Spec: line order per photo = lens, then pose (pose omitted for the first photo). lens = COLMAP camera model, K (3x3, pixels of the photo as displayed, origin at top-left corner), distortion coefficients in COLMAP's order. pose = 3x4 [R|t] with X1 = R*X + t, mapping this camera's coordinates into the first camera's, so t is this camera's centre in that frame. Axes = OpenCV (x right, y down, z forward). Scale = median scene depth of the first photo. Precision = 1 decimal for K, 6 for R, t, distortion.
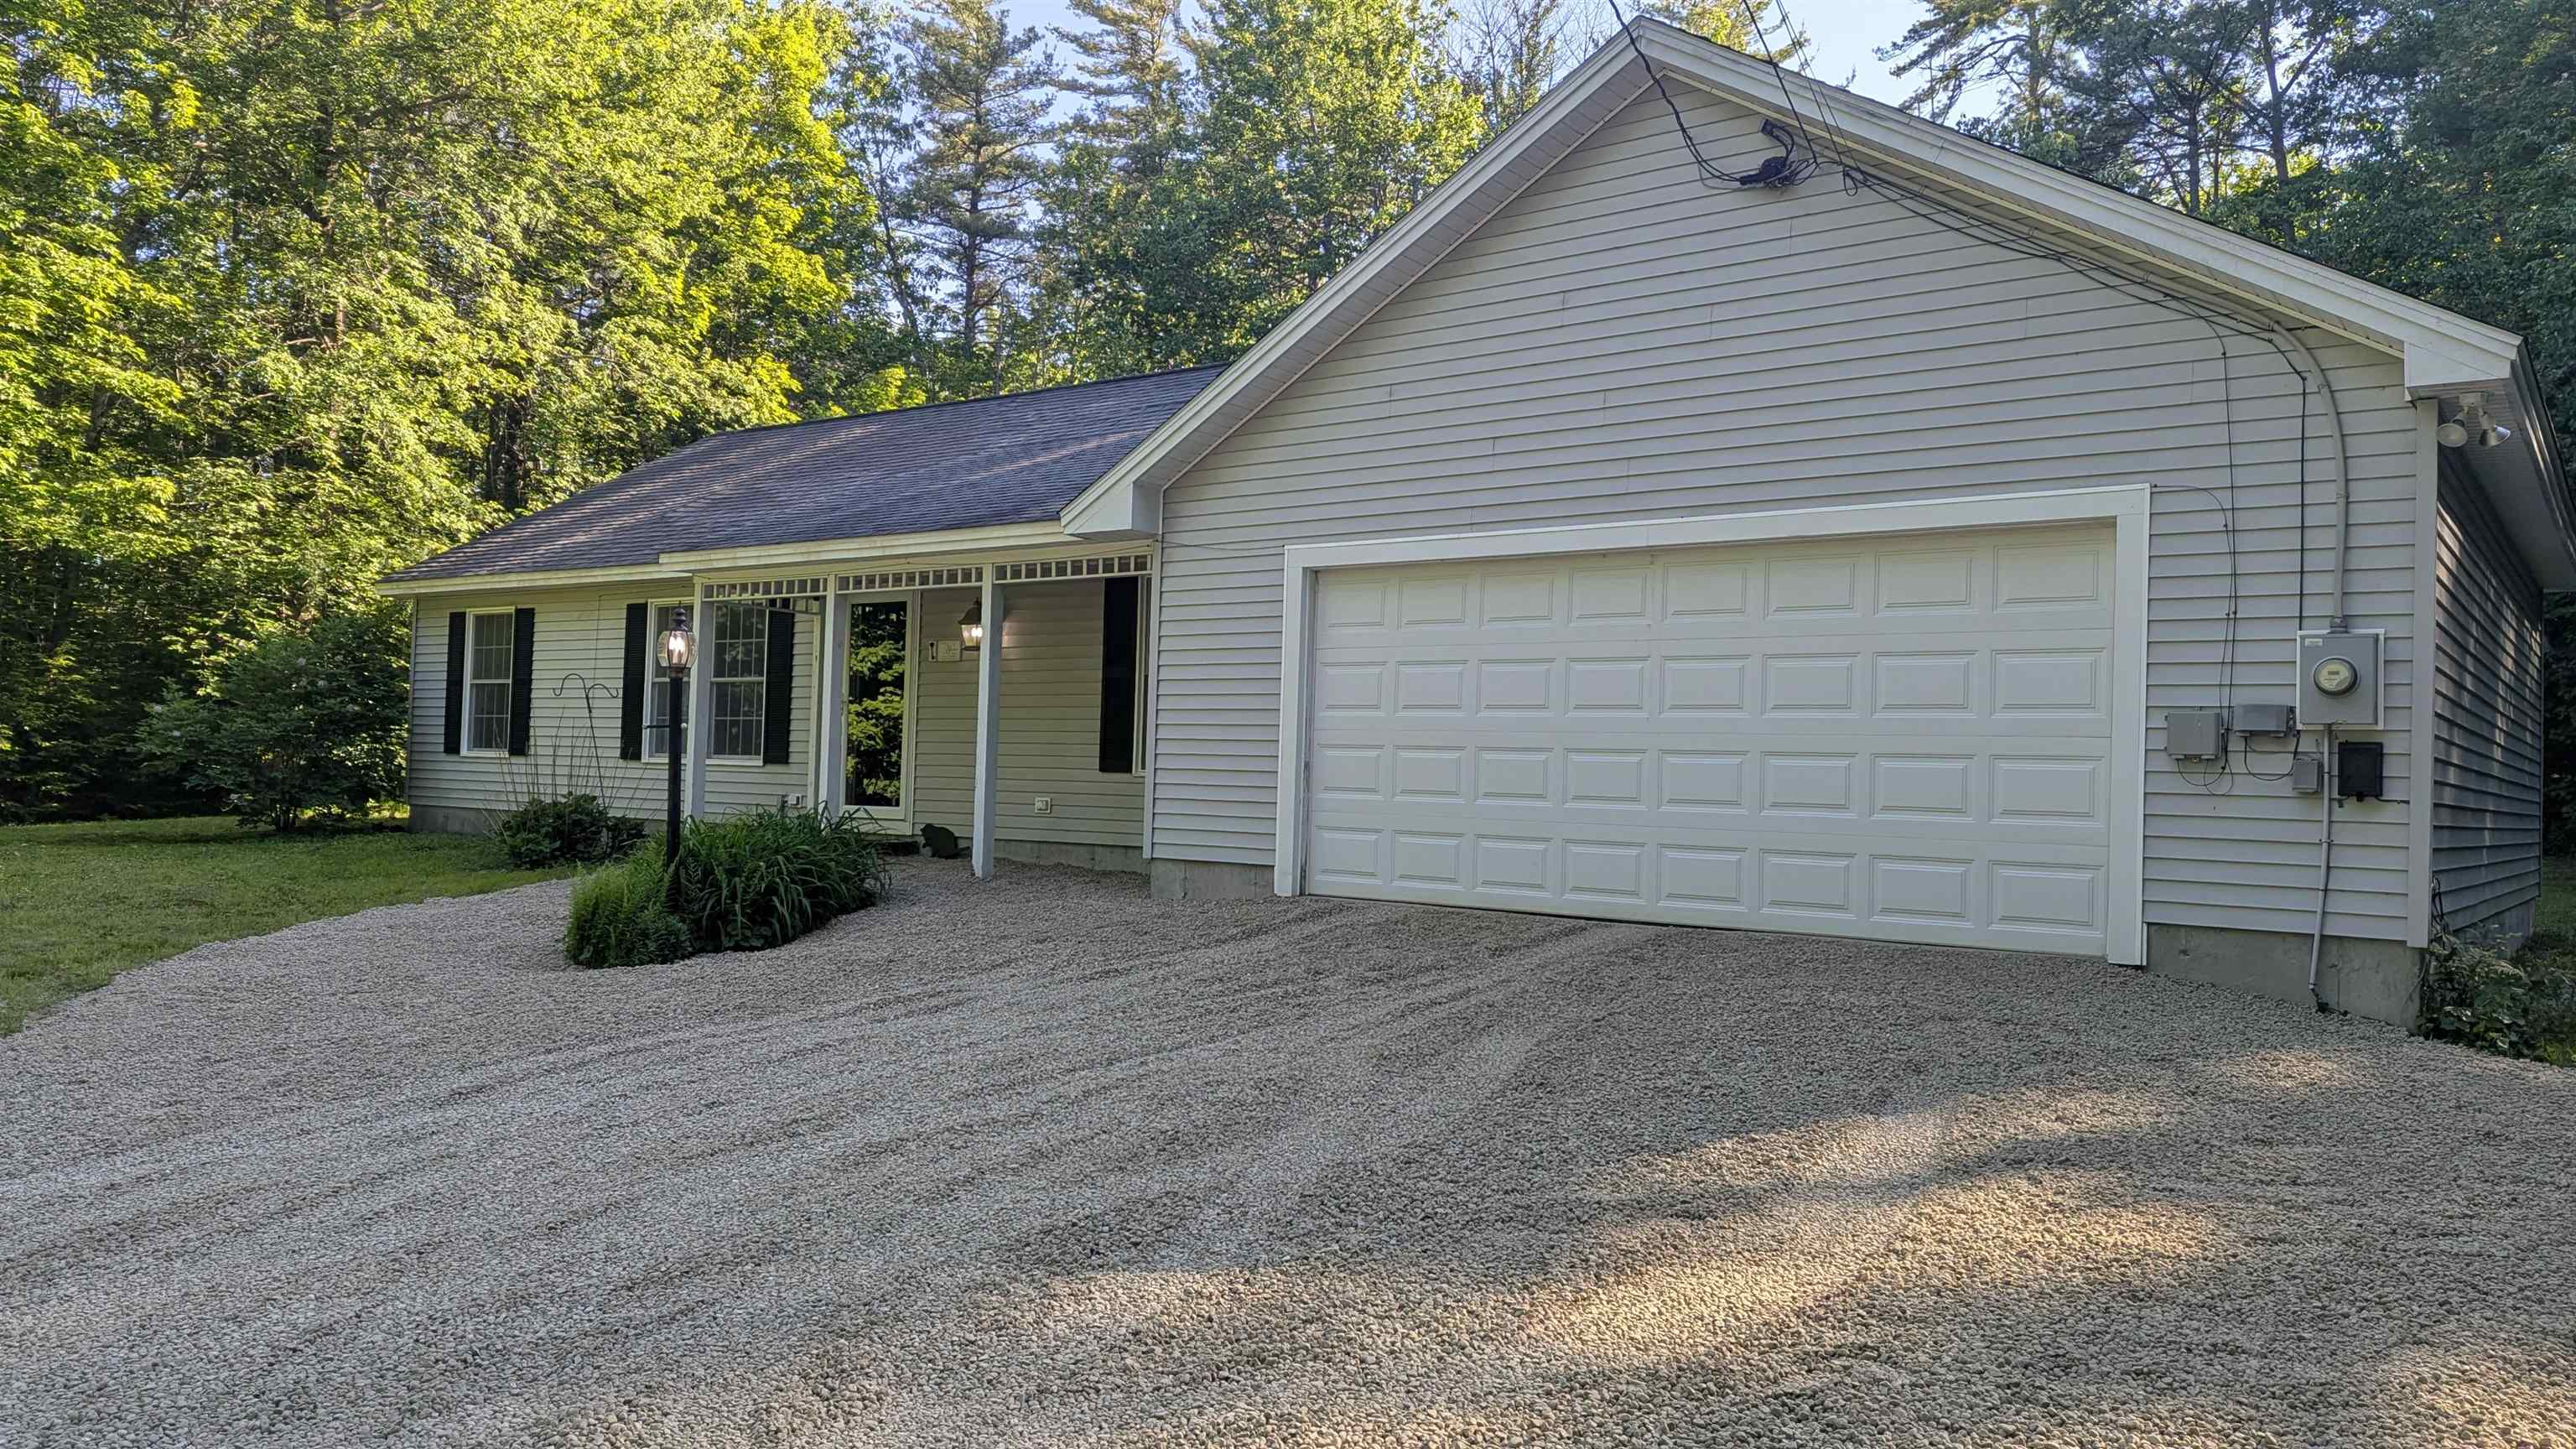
lens RADIAL K [[1823.3, 0, 1288.0], [0, 1823.3, 724.5], [0, 0, 1]] dist [0.057178, 0.000310]
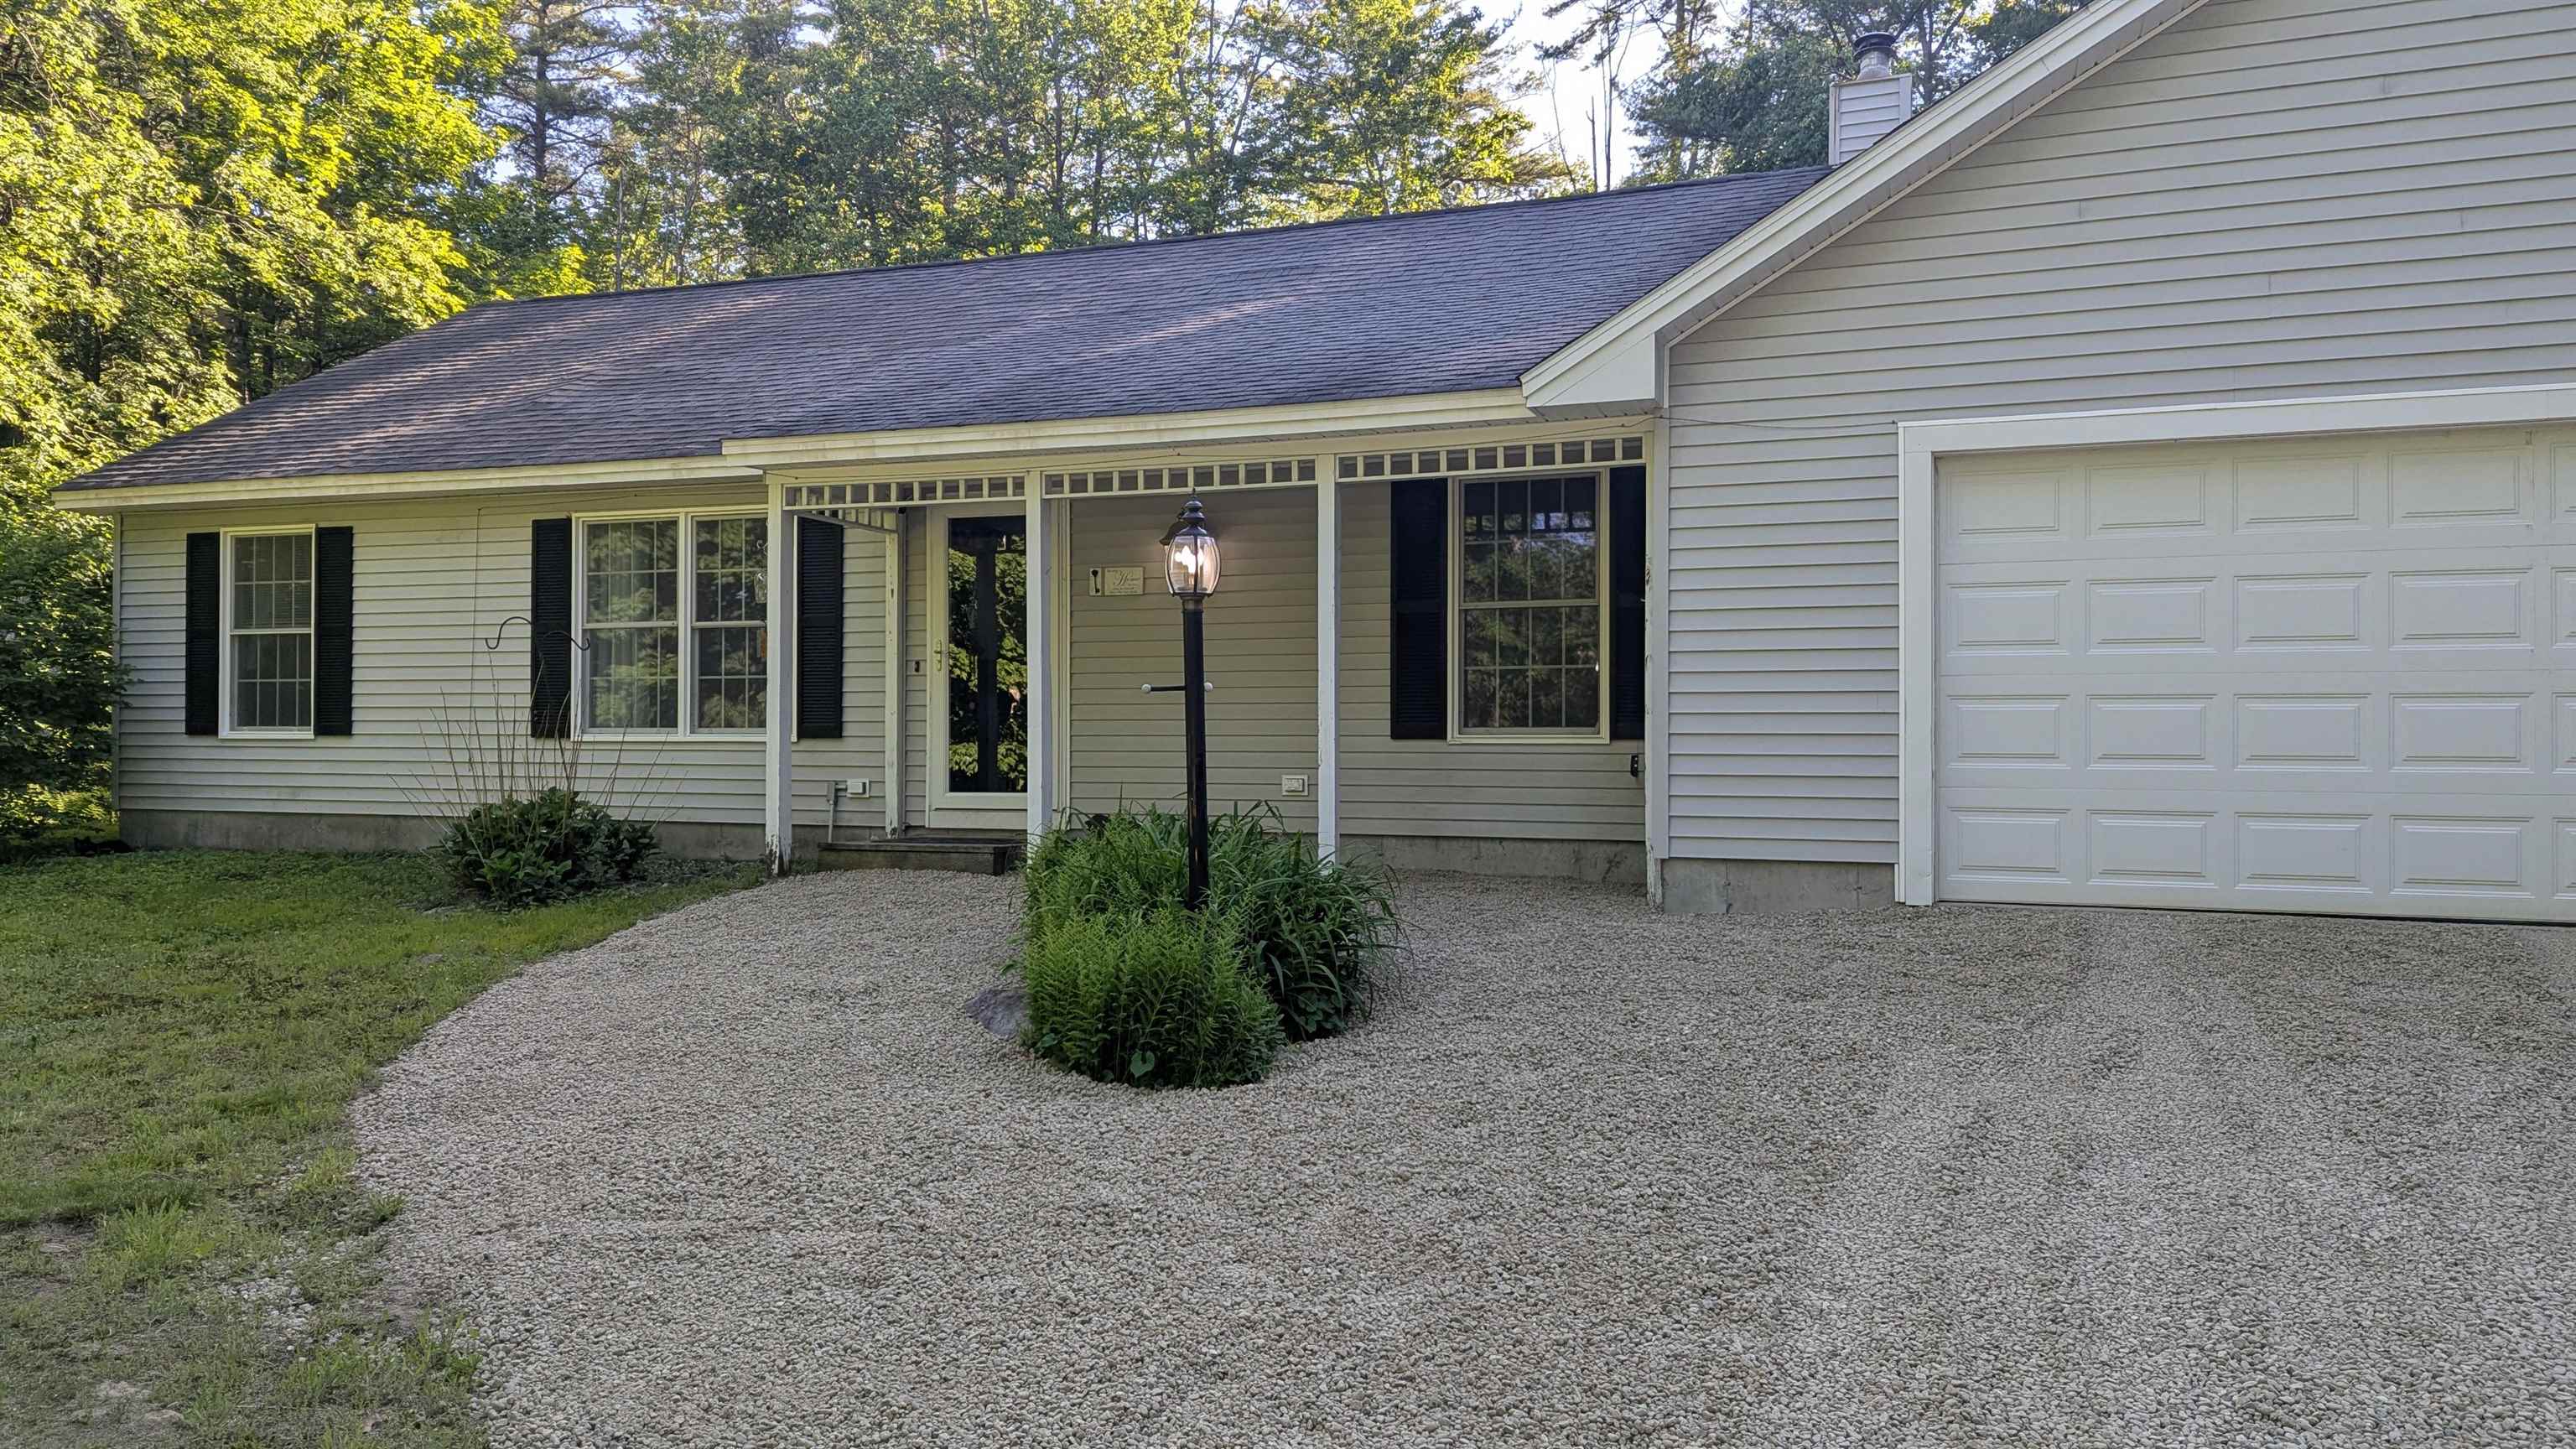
lens RADIAL K [[1752.5, 0, 1133.3], [0, 1752.5, 724.6], [0, 0, 1]] dist [0.088546, -0.087389]
pose [[0.958858, -0.024204, 0.282851, -0.334386], [0.016502, 0.999426, 0.029580, -0.002636], [-0.283404, -0.023695, 0.958708, 0.273739]]
